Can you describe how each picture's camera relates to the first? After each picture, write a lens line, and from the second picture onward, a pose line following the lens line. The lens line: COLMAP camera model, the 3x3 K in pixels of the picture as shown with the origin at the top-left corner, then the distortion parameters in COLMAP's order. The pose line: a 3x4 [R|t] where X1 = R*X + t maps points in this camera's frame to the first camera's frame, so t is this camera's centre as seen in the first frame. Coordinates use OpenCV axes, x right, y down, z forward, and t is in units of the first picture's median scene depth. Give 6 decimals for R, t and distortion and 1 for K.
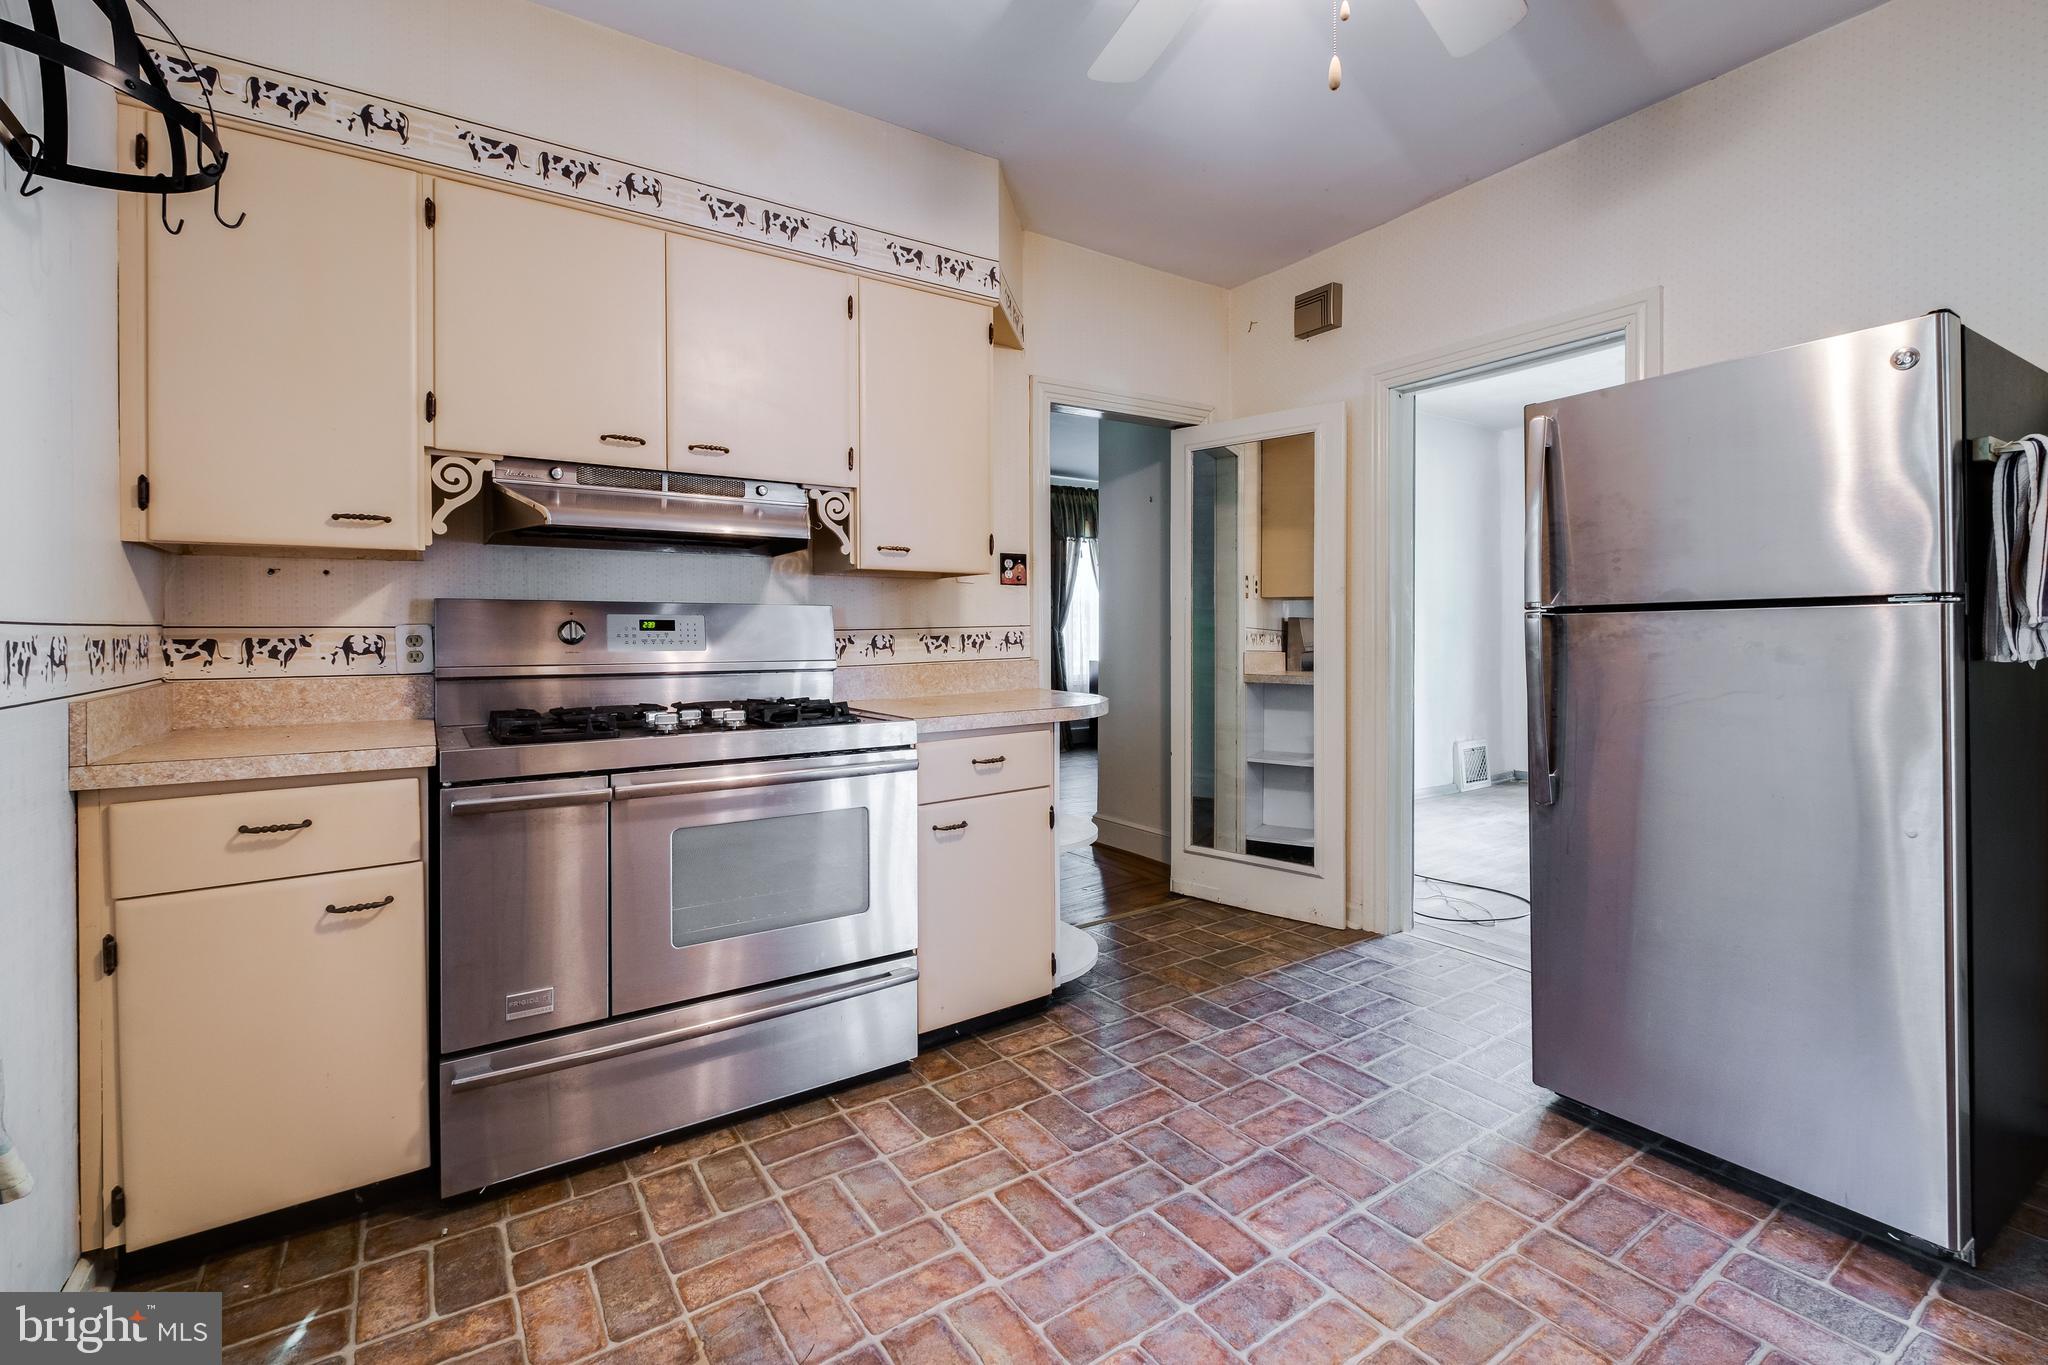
lens RADIAL K [[912.6, 0, 1029.6], [0, 912.6, 635.0], [0, 0, 1]] dist [0.011174, -0.007215]
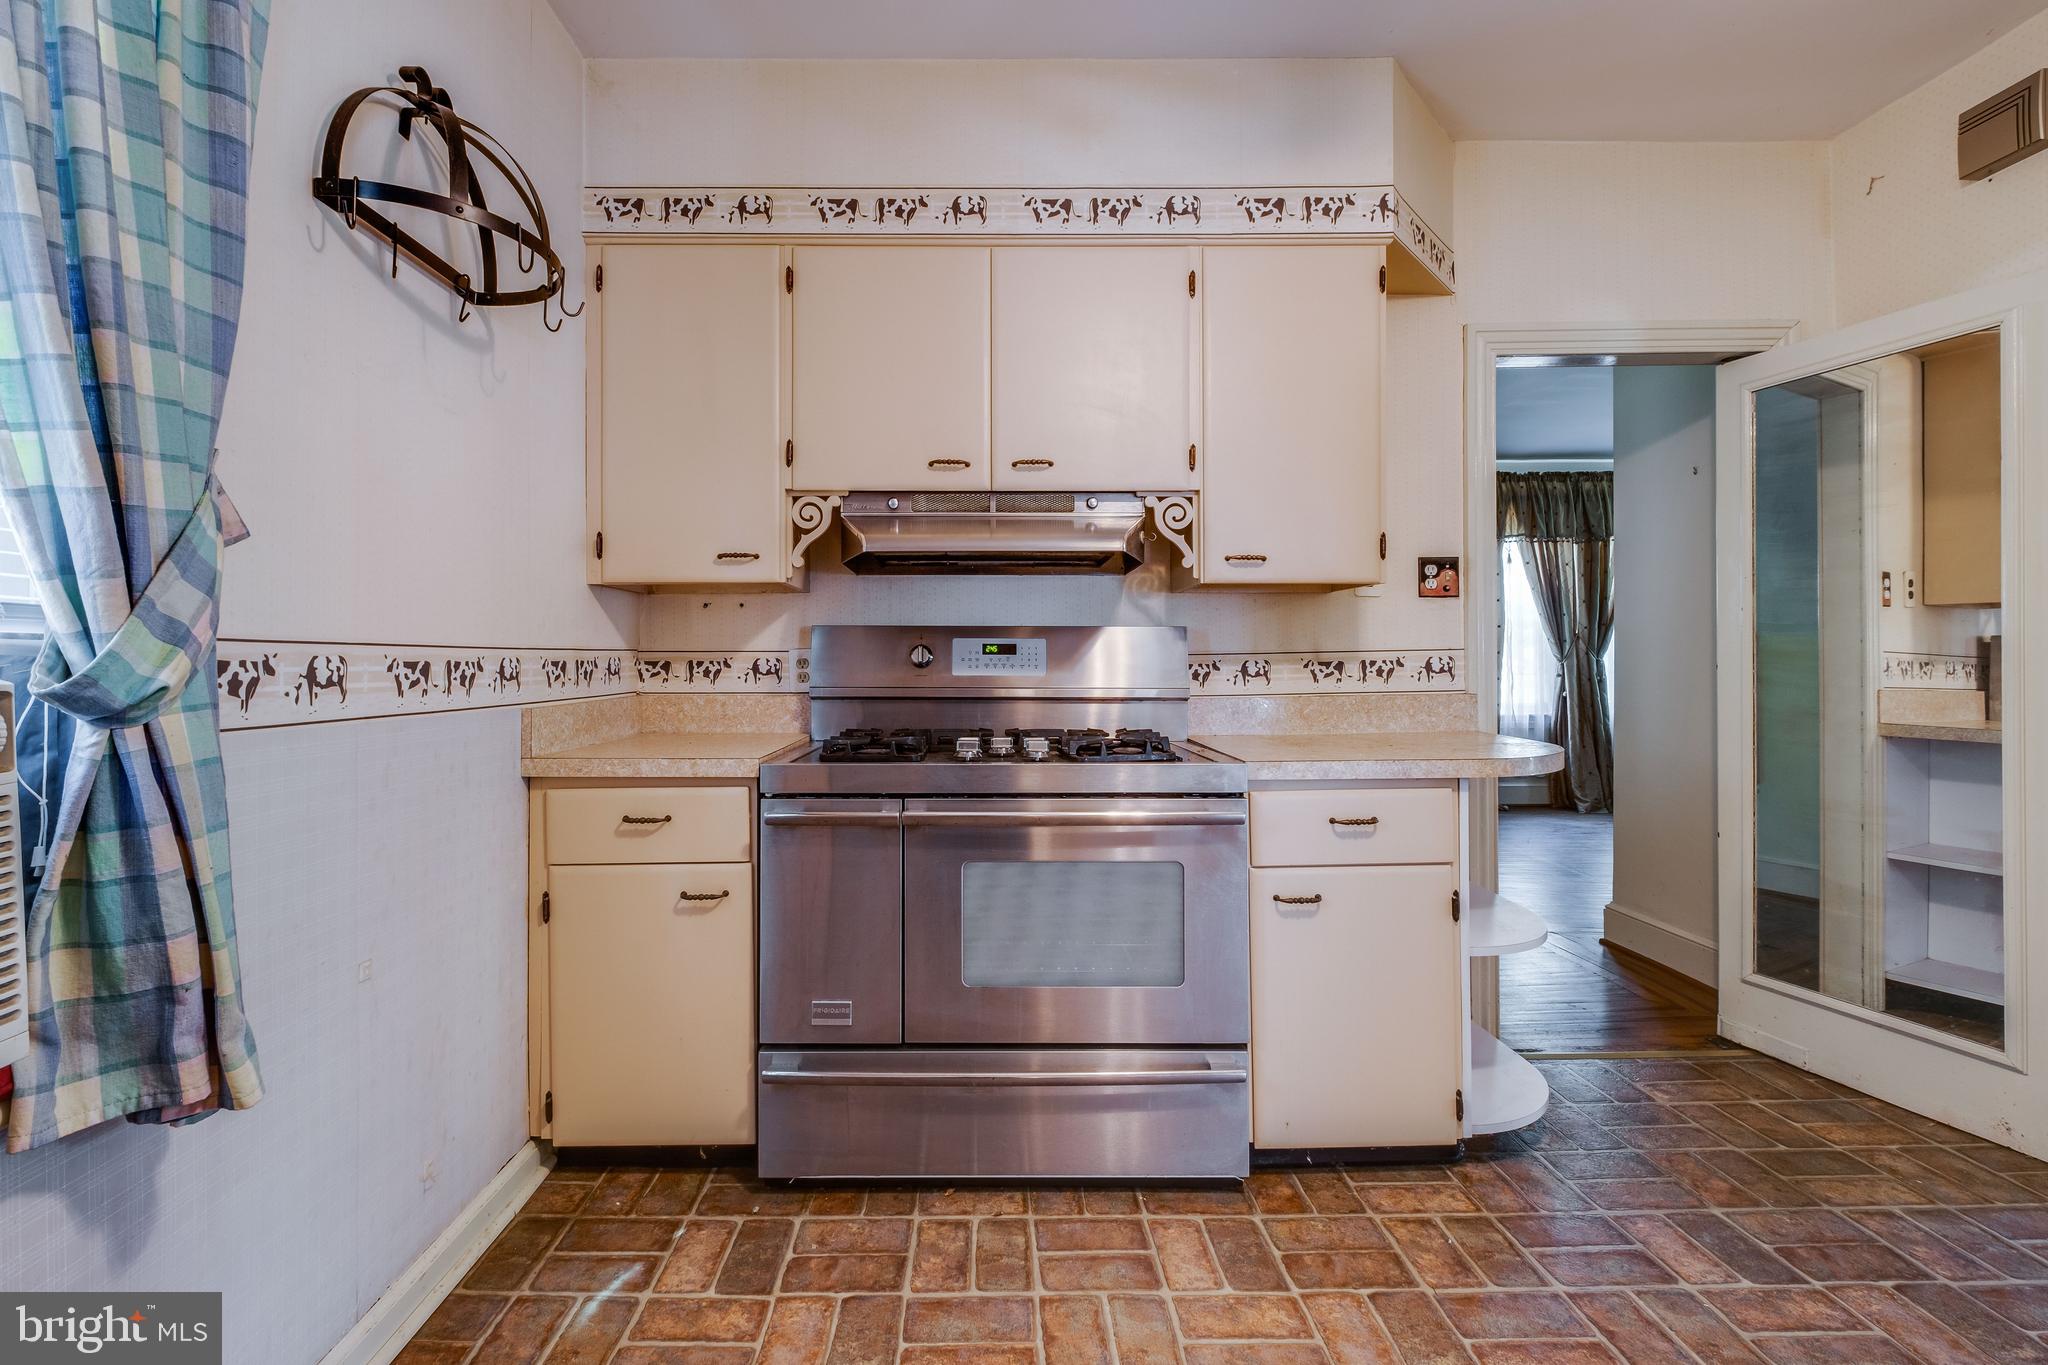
lens RADIAL K [[912.6, 0, 979.6], [0, 912.6, 654.8], [0, 0, 1]] dist [0.011174, -0.007215]
pose [[0.825990, -0.001131, -0.563684, 0.141192], [-0.004190, 0.999958, -0.008146, 0.003428], [0.563670, 0.009090, 0.825950, 0.186483]]
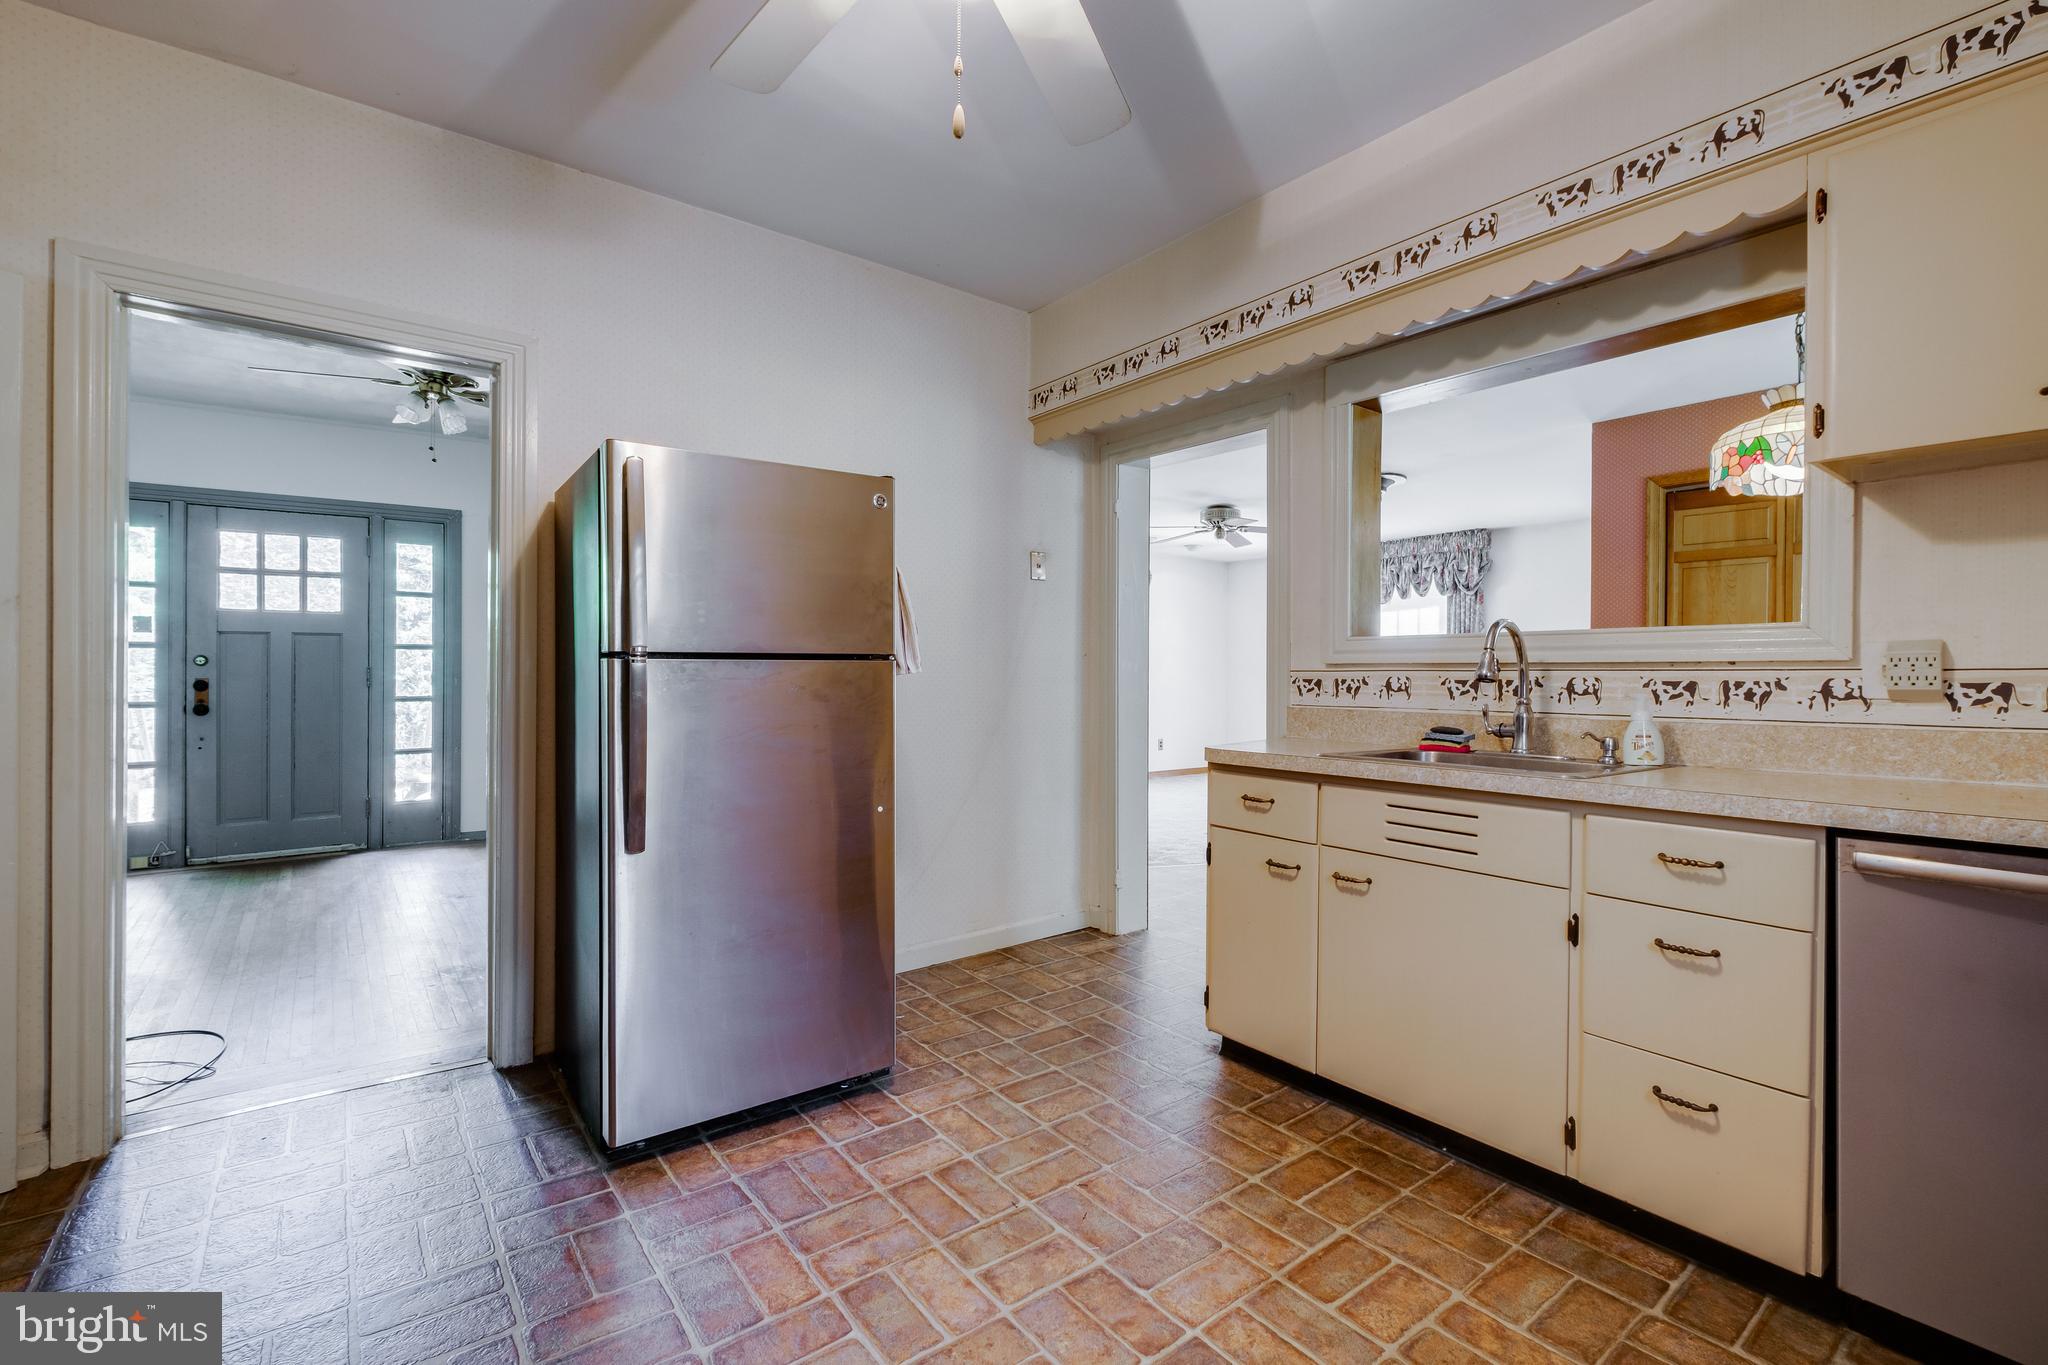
lens RADIAL K [[912.6, 0, 1039.8], [0, 912.6, 668.7], [0, 0, 1]] dist [0.011174, -0.007215]
pose [[-0.072593, 0.005237, 0.997348, -0.724212], [-0.000084, 0.999986, -0.005257, -0.001880], [-0.997362, -0.000466, -0.072591, 1.068397]]
